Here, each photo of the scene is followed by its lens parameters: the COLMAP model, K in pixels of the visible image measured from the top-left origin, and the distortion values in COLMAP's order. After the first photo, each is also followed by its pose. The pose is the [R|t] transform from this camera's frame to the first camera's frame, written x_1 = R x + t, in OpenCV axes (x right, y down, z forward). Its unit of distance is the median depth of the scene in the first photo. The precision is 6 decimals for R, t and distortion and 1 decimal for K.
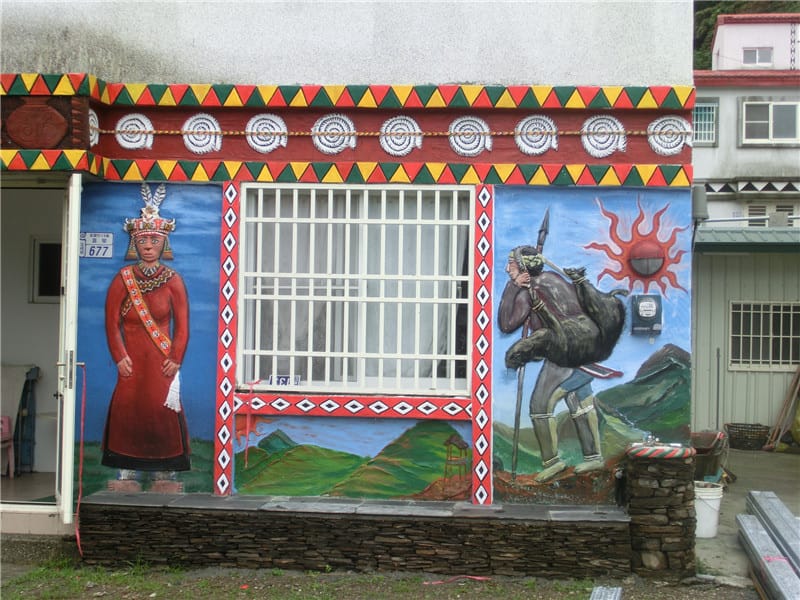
lens RADIAL K [[1352.6, 0, 400.3], [0, 1352.6, 301.1], [0, 0, 1]] dist [-0.025194, 0.000000]
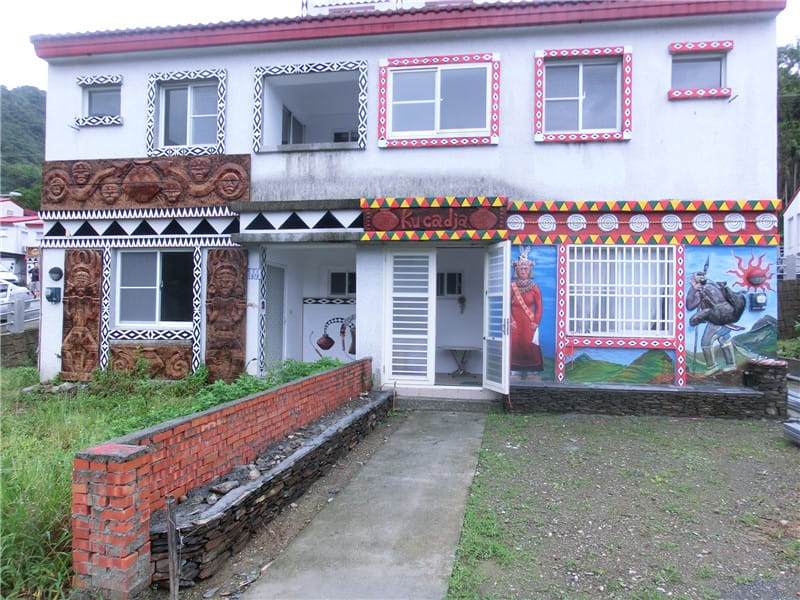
lens RADIAL K [[595.7, 0, 399.9], [0, 595.7, 302.7], [0, 0, 1]] dist [-0.006493, 0.007882]
pose [[0.999226, -0.003487, -0.039176, -0.366733], [0.003858, 0.999948, 0.009414, -0.000304], [0.039141, -0.009558, 0.999188, -0.011417]]
